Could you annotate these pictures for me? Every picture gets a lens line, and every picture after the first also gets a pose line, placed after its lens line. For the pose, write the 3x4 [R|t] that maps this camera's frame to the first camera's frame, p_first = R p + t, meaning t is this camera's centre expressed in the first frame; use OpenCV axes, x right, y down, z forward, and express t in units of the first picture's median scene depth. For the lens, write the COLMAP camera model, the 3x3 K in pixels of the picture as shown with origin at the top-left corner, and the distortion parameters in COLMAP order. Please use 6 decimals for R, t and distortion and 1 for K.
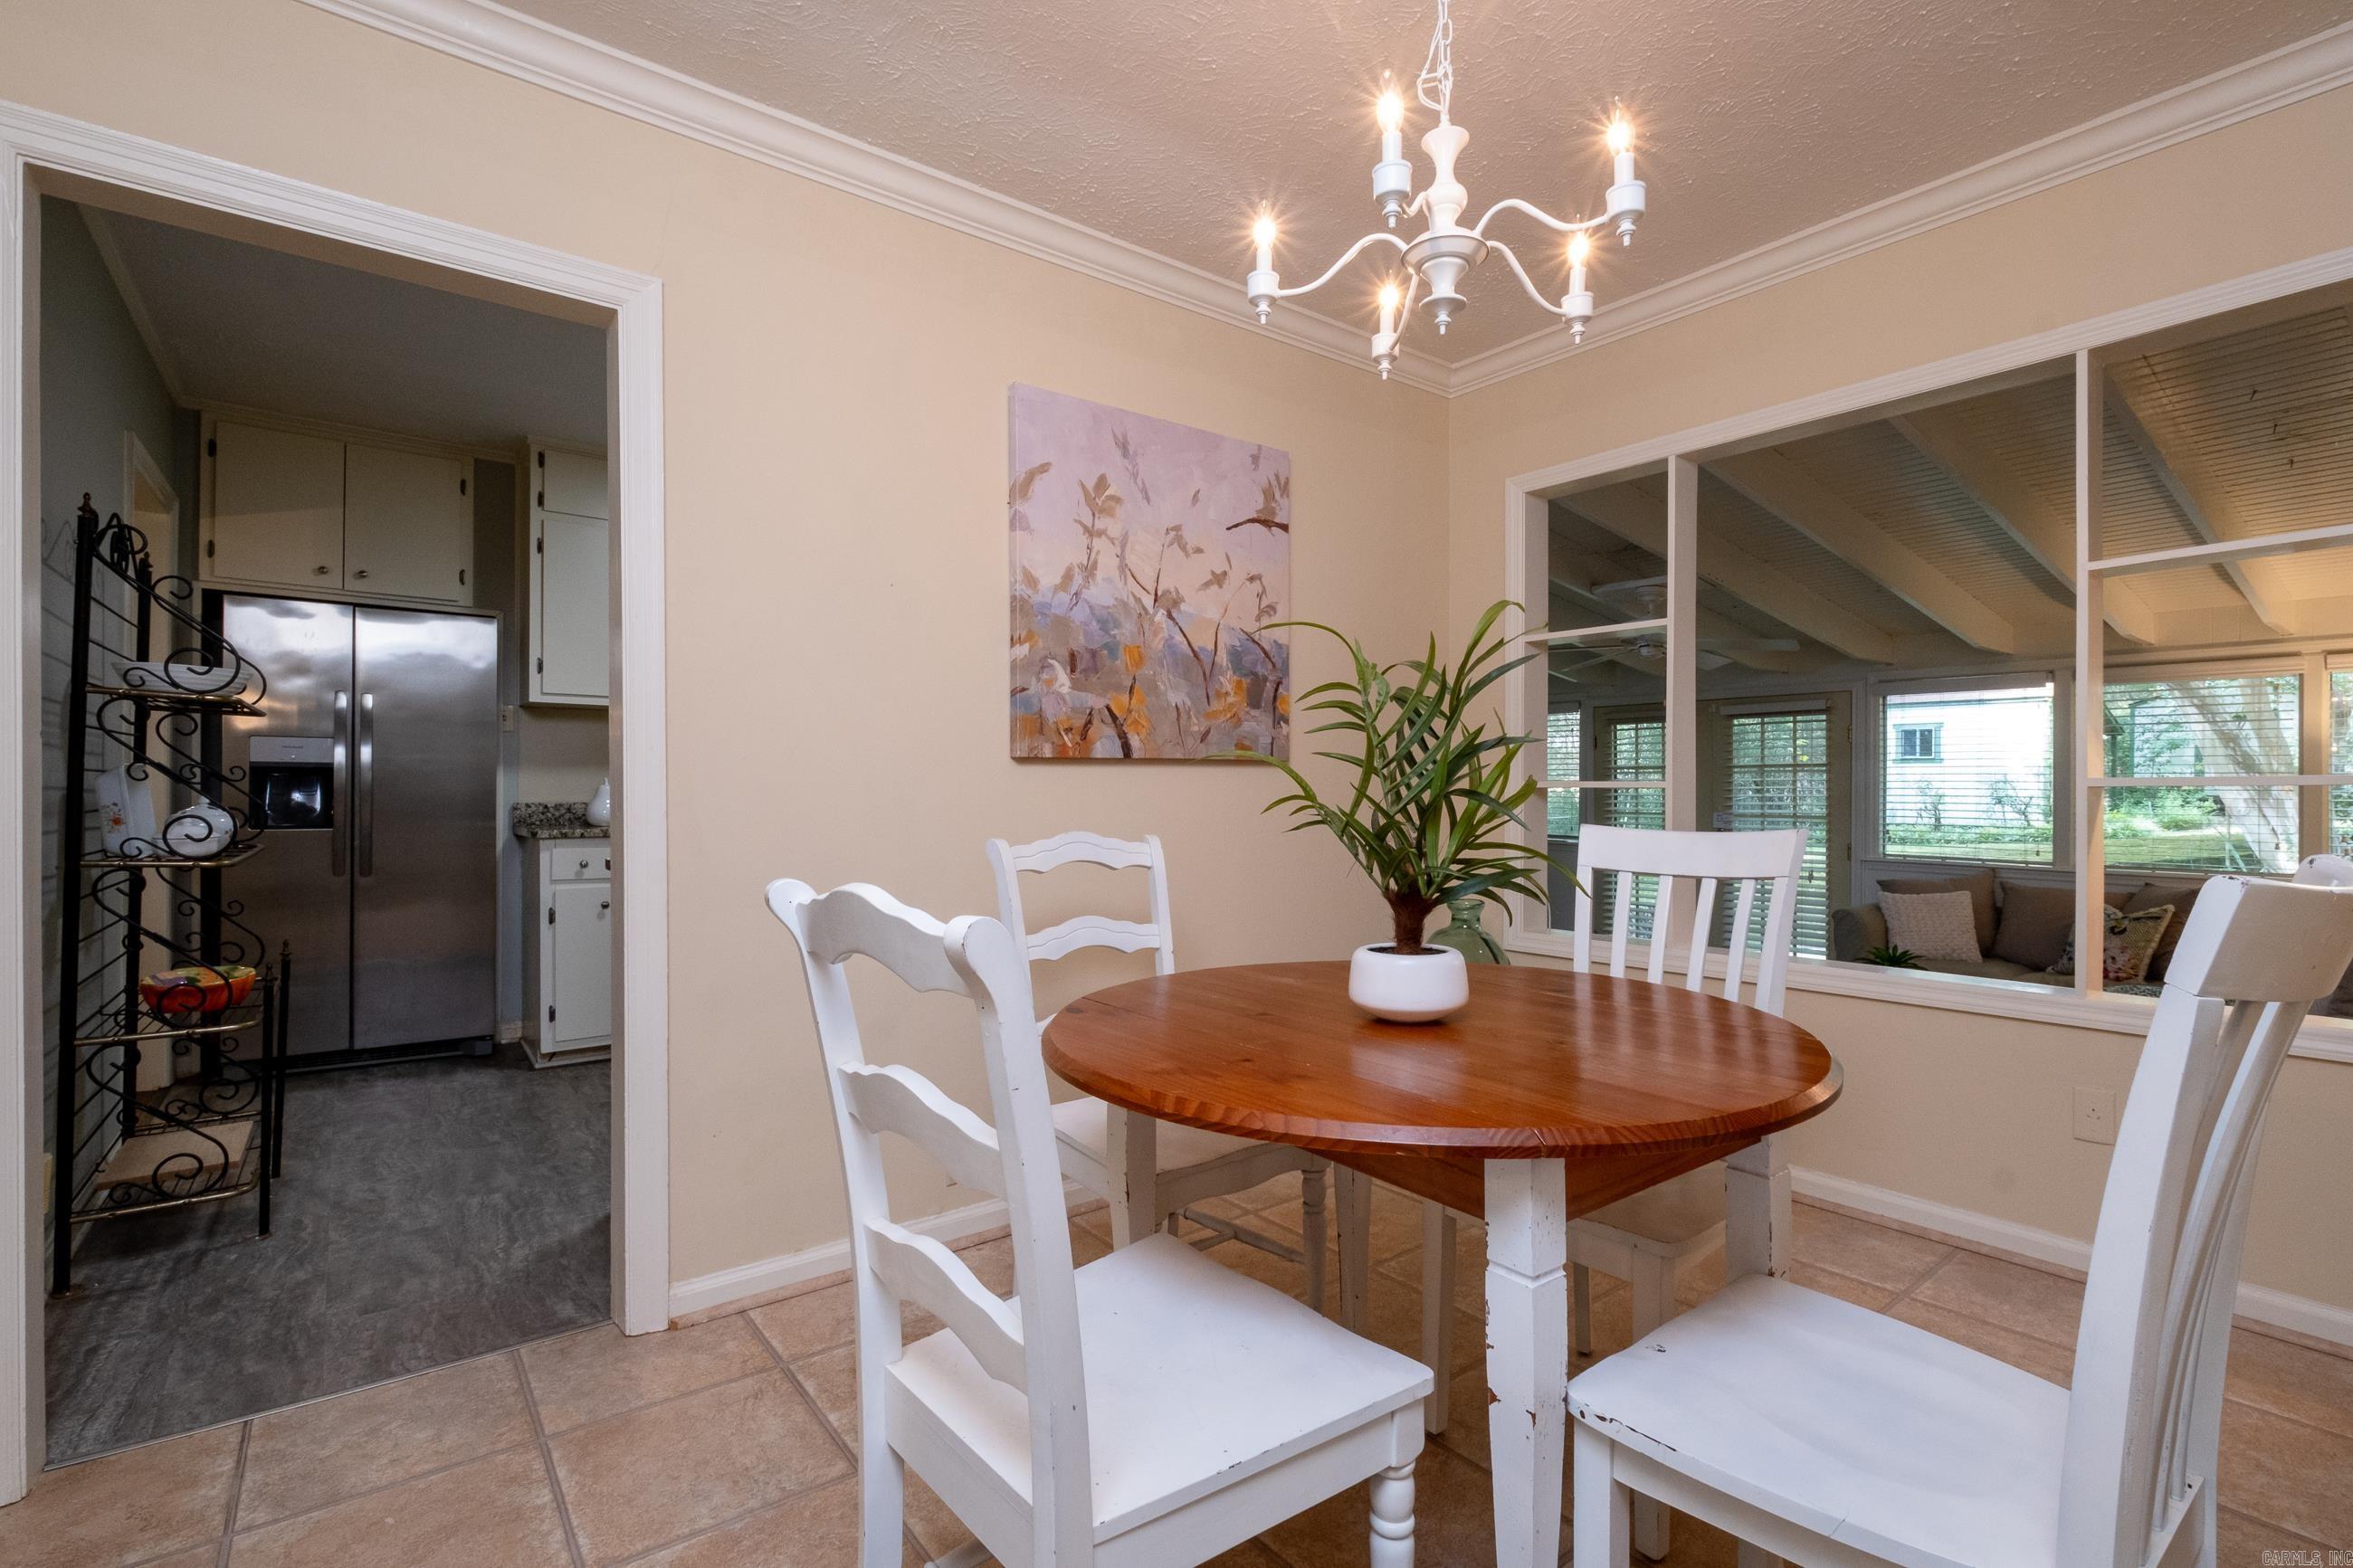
lens RADIAL K [[1070.1, 0, 1176.5], [0, 1070.1, 784.0], [0, 0, 1]] dist [0.000556, 0.000147]
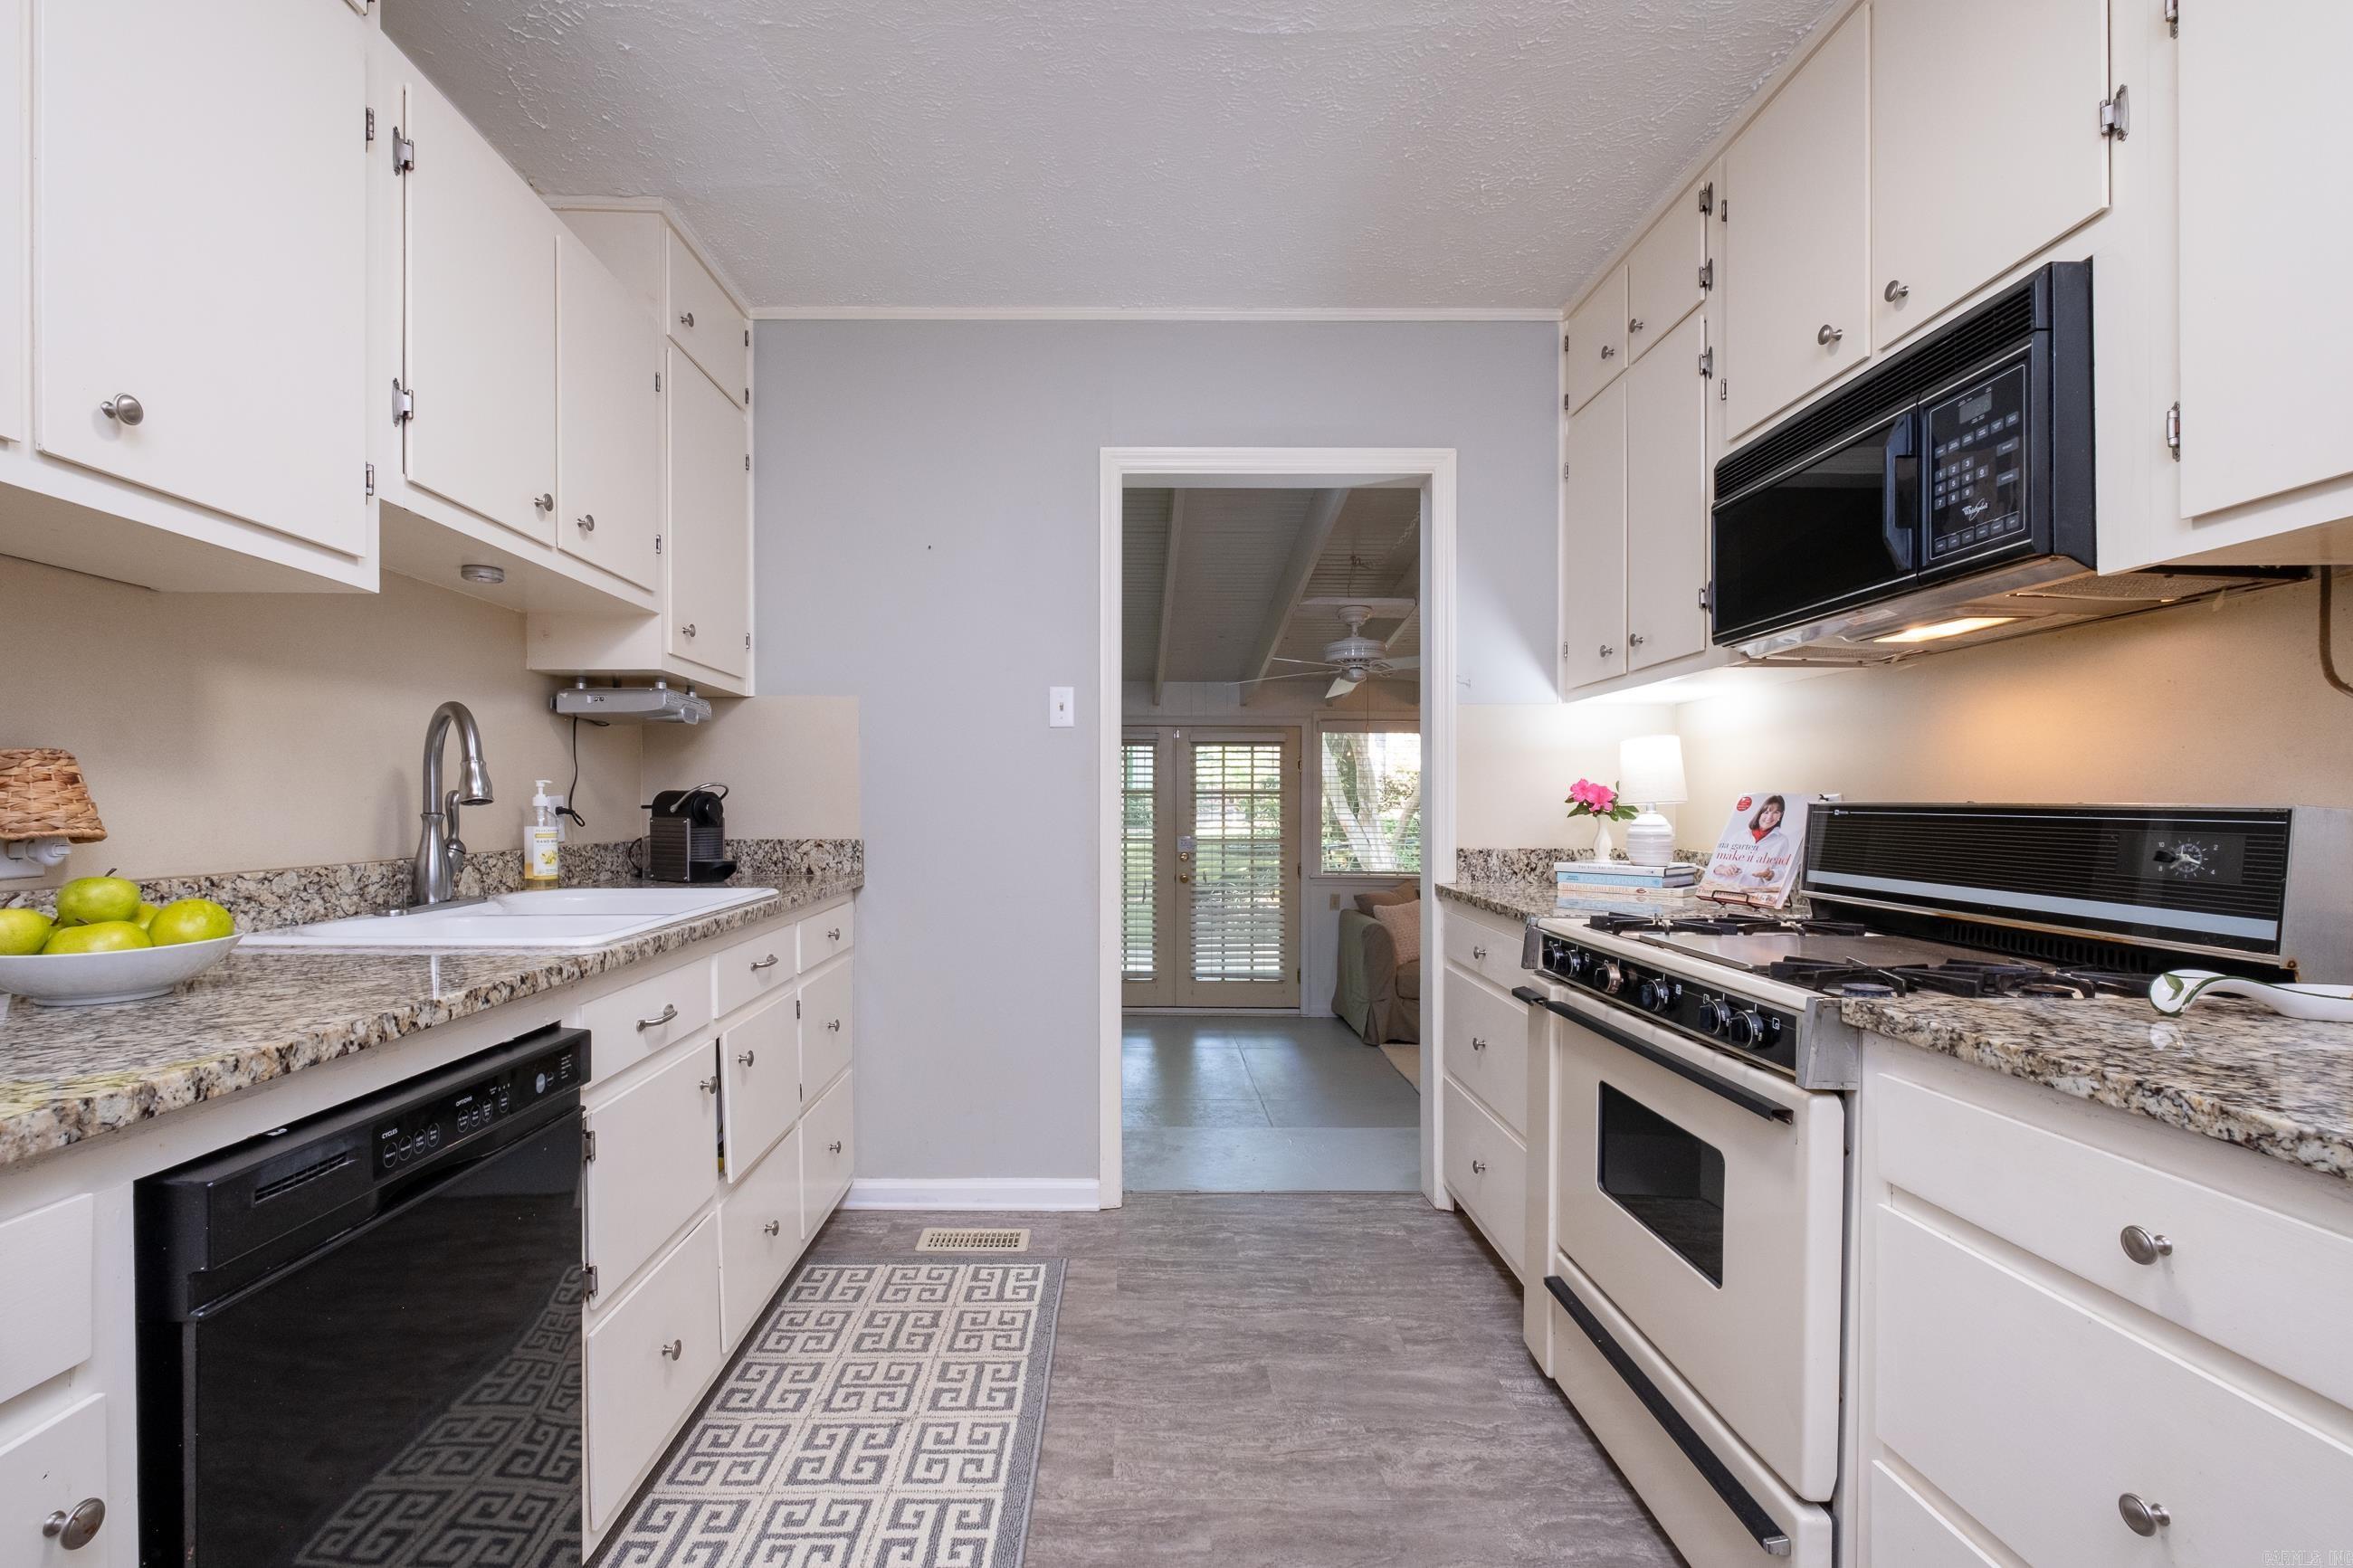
lens RADIAL K [[1054.2, 0, 1124.5], [0, 1054.2, 813.6], [0, 0, 1]] dist [-0.001002, -0.000209]
pose [[0.612212, -0.004416, 0.790681, -0.163154], [-0.003179, 0.999963, 0.008047, -0.001983], [-0.790687, -0.007439, 0.612175, 0.218200]]
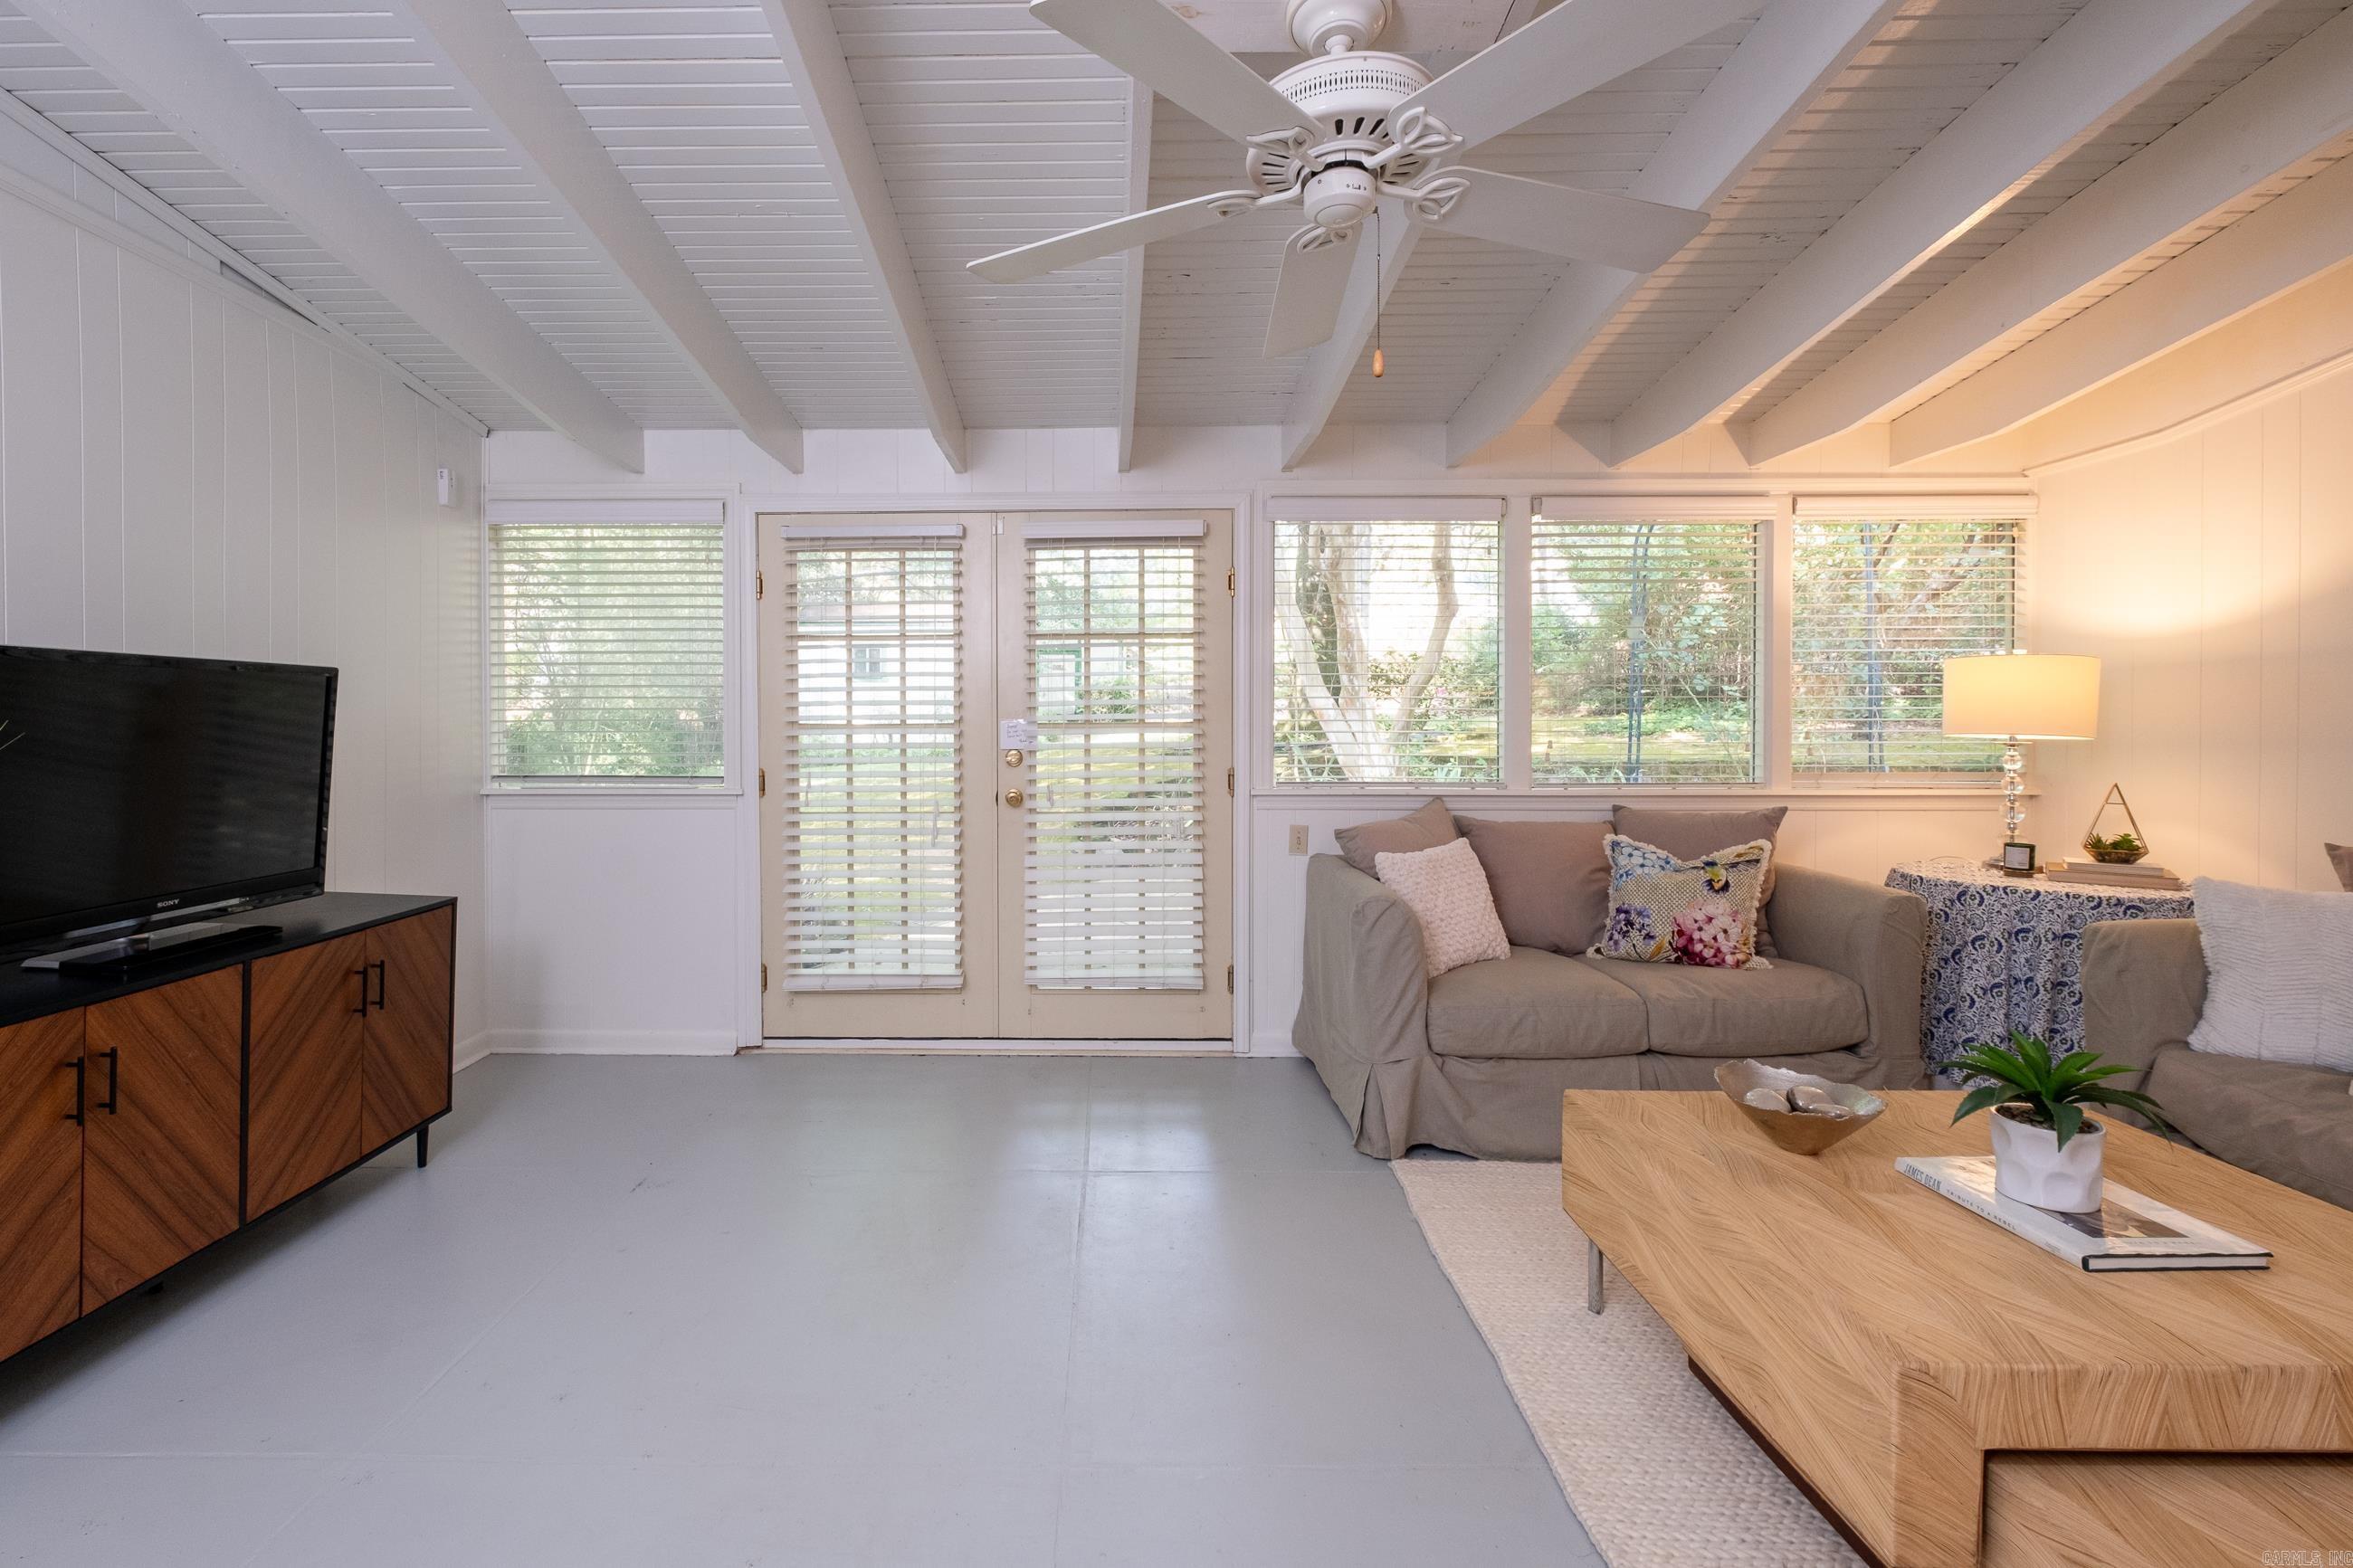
lens RADIAL K [[1058.0, 0, 1098.8], [0, 1058.0, 736.6], [0, 0, 1]] dist [-0.000545, -0.000062]
pose [[0.614974, -0.018463, 0.788331, 0.056797], [0.004255, 0.999789, 0.020097, 0.012147], [-0.788536, -0.009005, 0.614922, 0.323099]]
